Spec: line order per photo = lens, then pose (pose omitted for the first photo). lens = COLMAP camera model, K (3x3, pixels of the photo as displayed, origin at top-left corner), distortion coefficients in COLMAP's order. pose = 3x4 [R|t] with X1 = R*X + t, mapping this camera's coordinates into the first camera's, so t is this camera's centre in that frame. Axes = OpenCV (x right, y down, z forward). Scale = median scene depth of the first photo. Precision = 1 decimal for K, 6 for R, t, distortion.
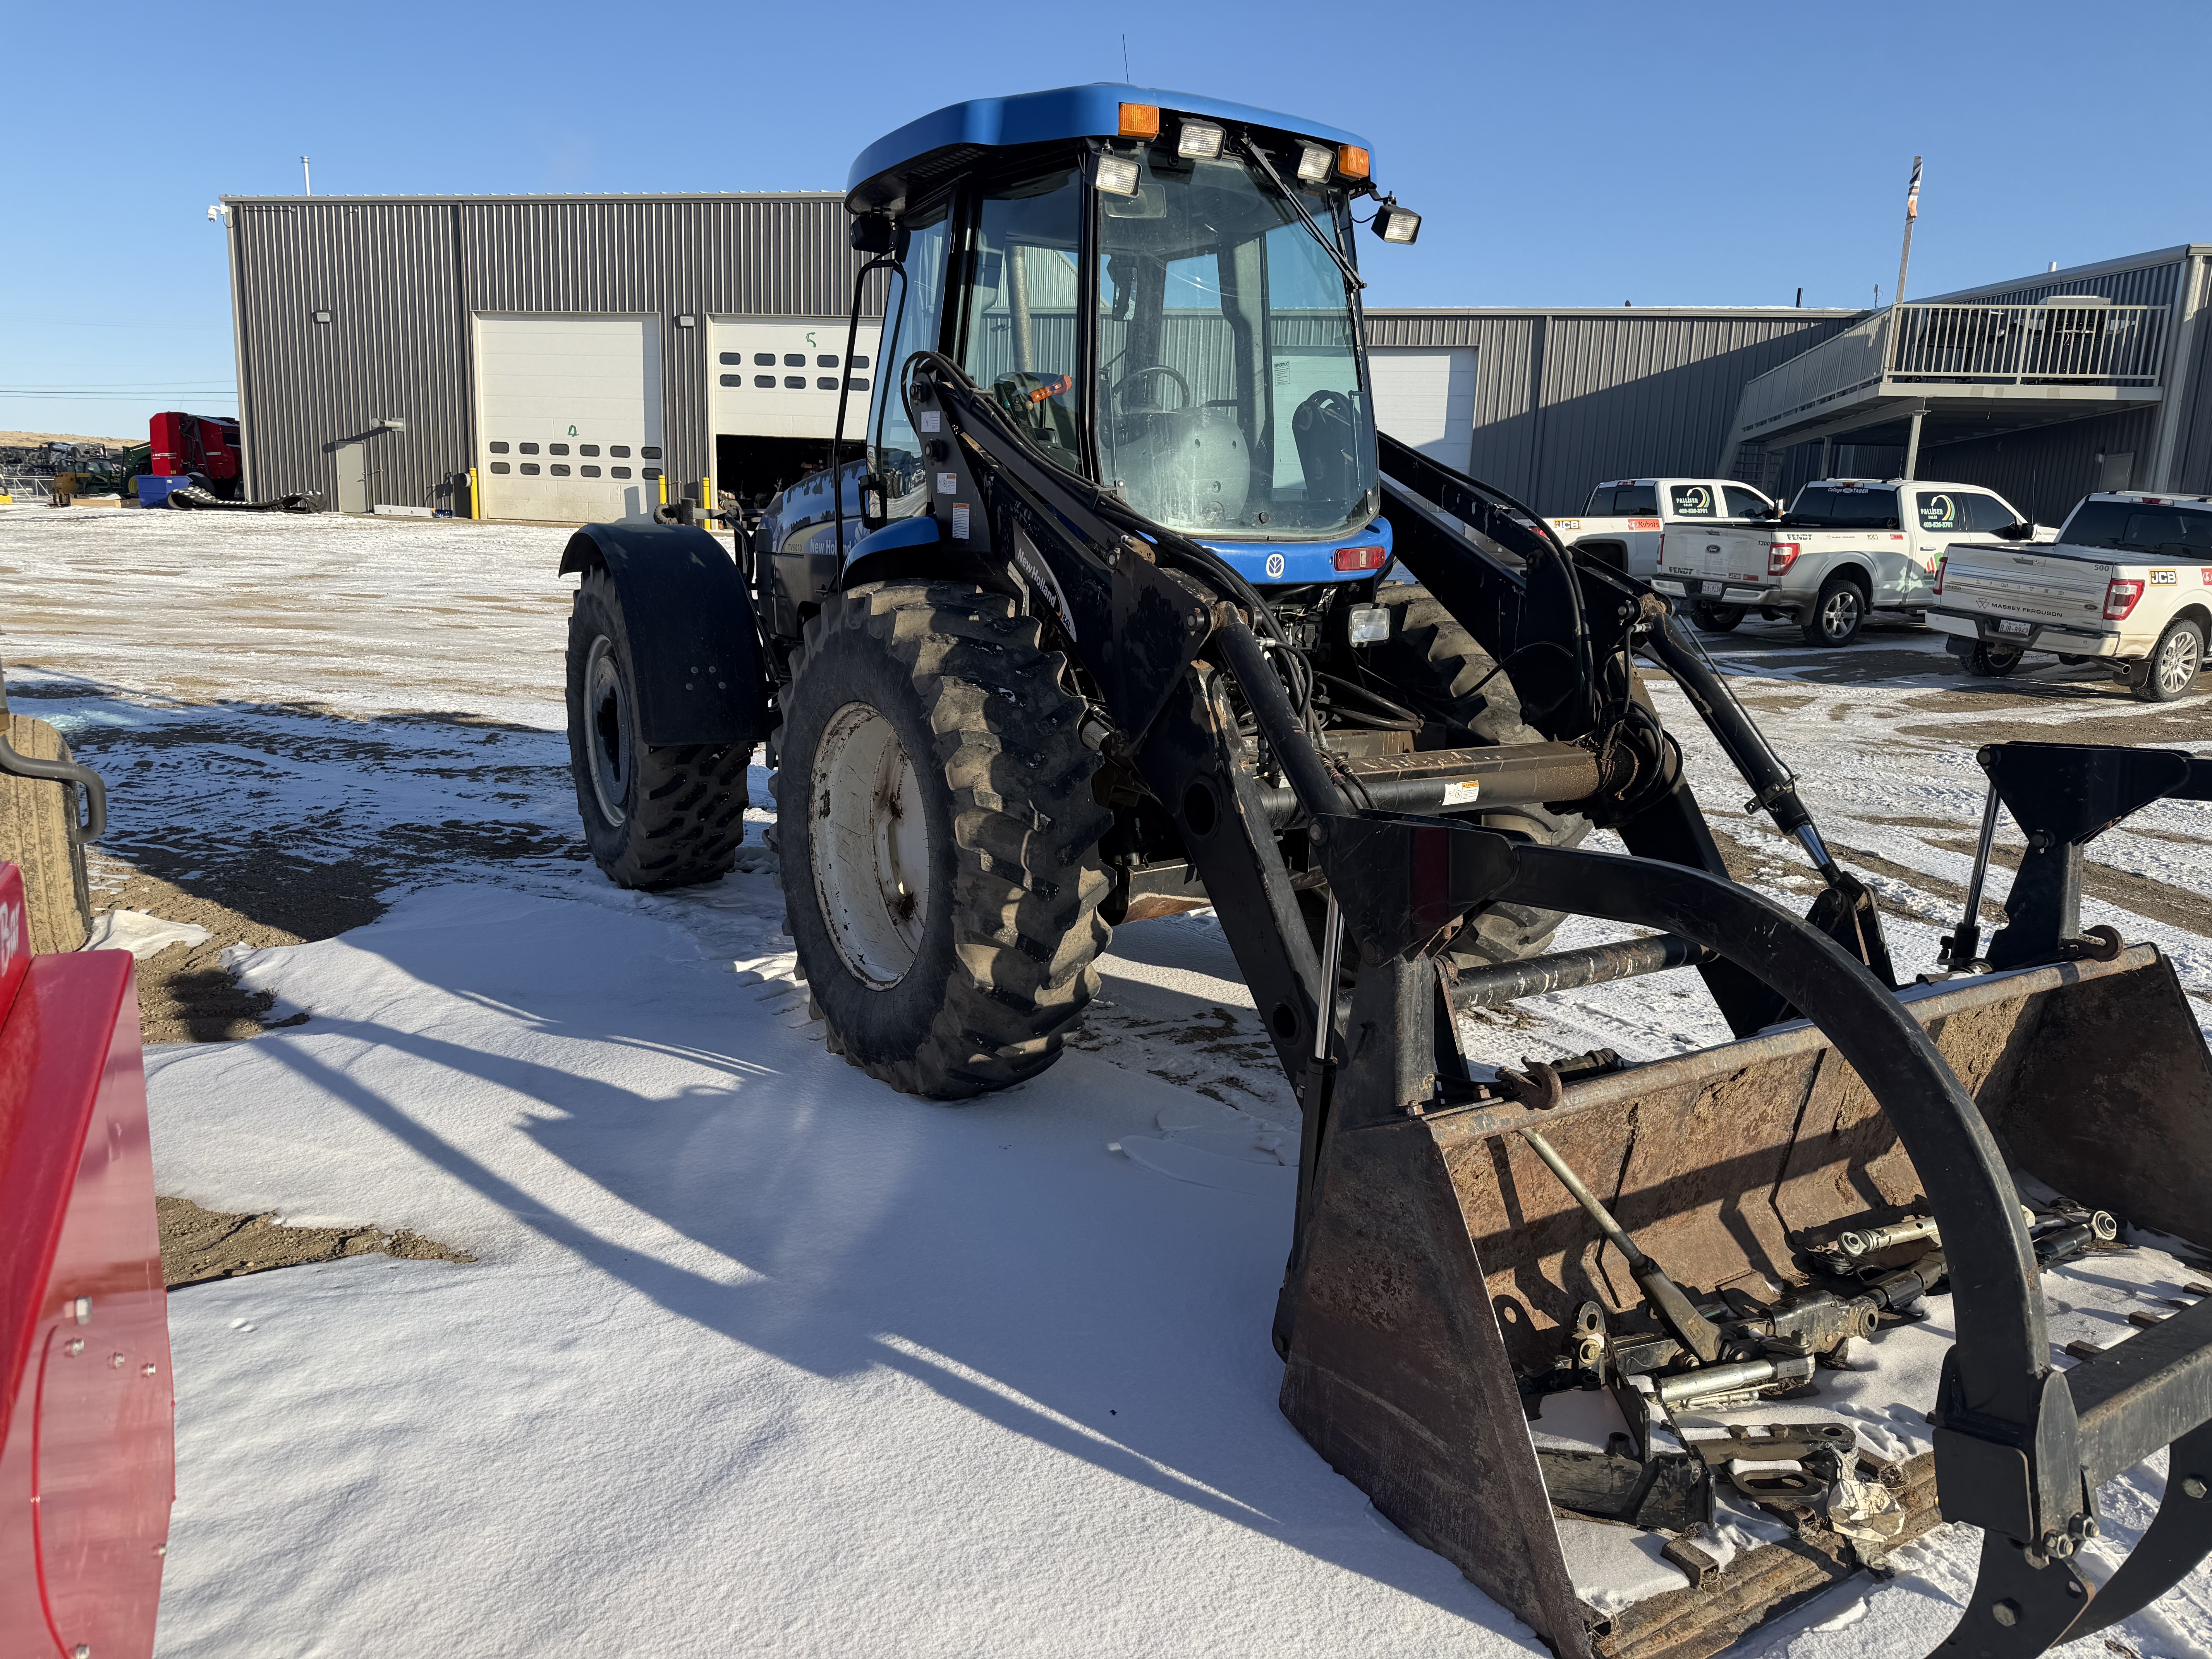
lens RADIAL K [[1465.1, 0, 1129.3], [0, 1465.1, 820.8], [0, 0, 1]] dist [0.083638, -0.117924]
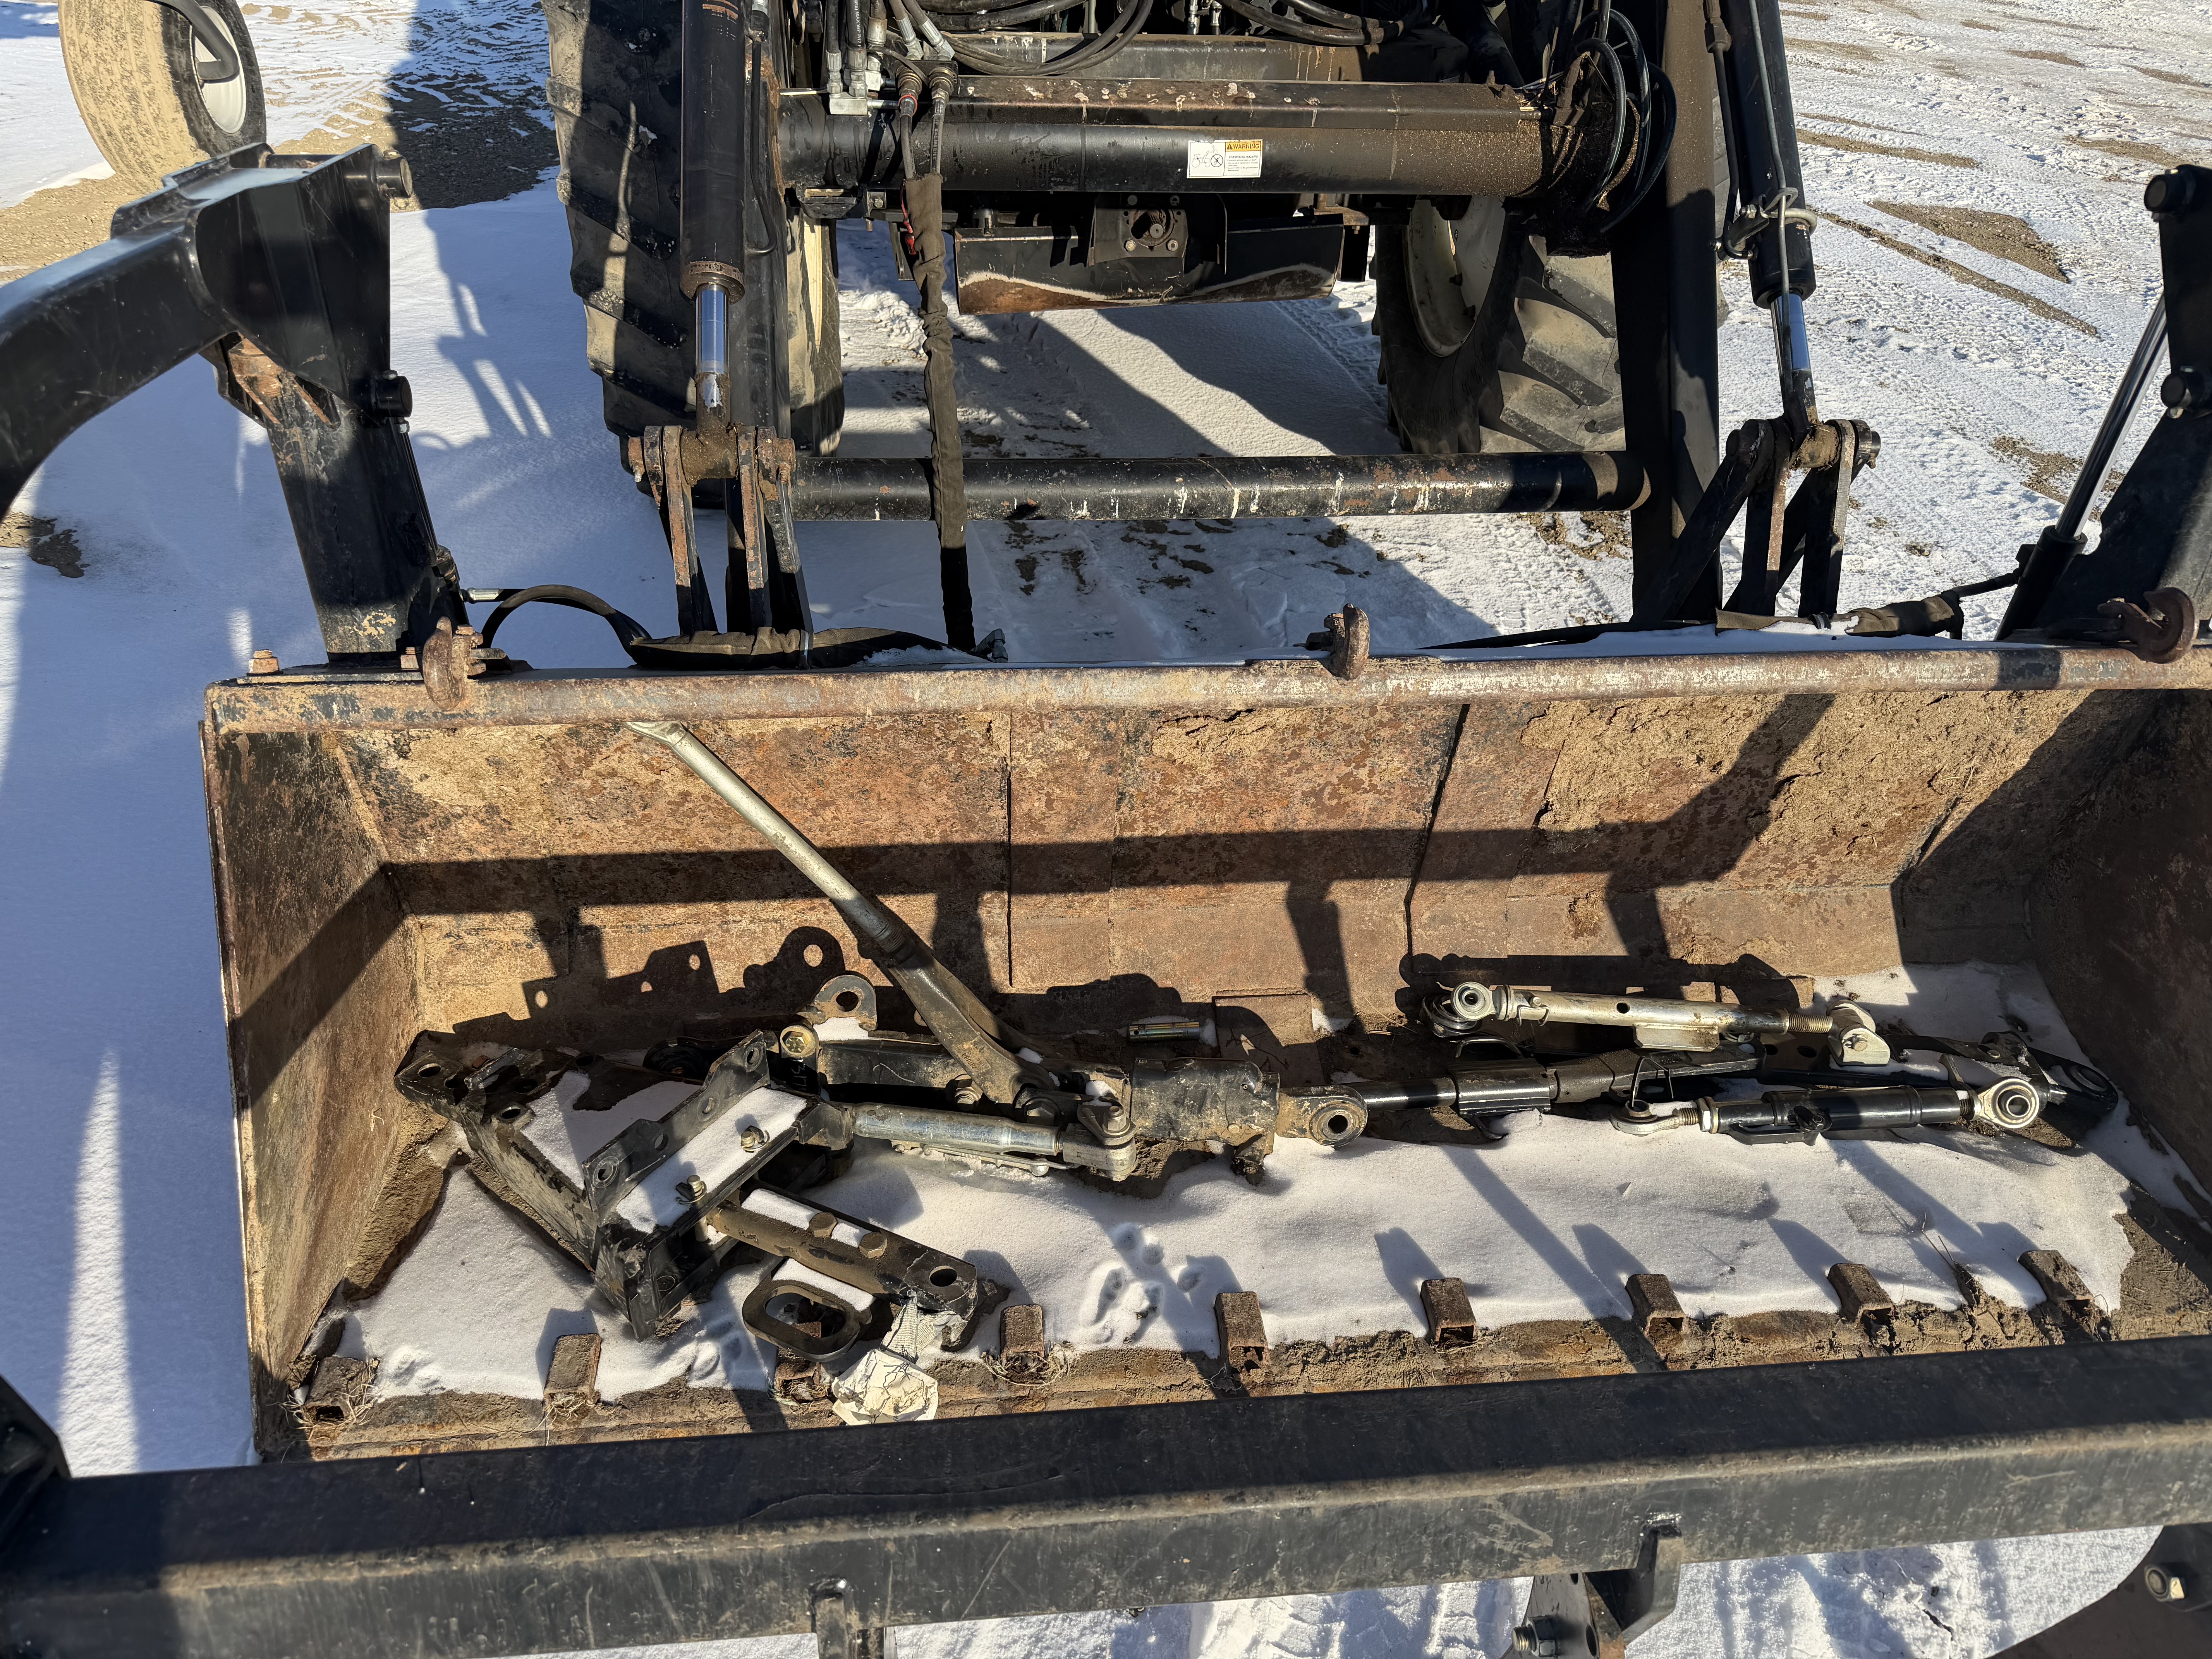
lens RADIAL K [[1528.2, 0, 1106.0], [0, 1528.2, 829.5], [0, 0, 1]] dist [0.001495, -0.000904]
pose [[0.897195, 0.263152, -0.354672, 0.515795], [-0.097669, 0.901433, 0.421758, -0.033461], [0.430699, -0.343759, 0.834463, 0.392017]]
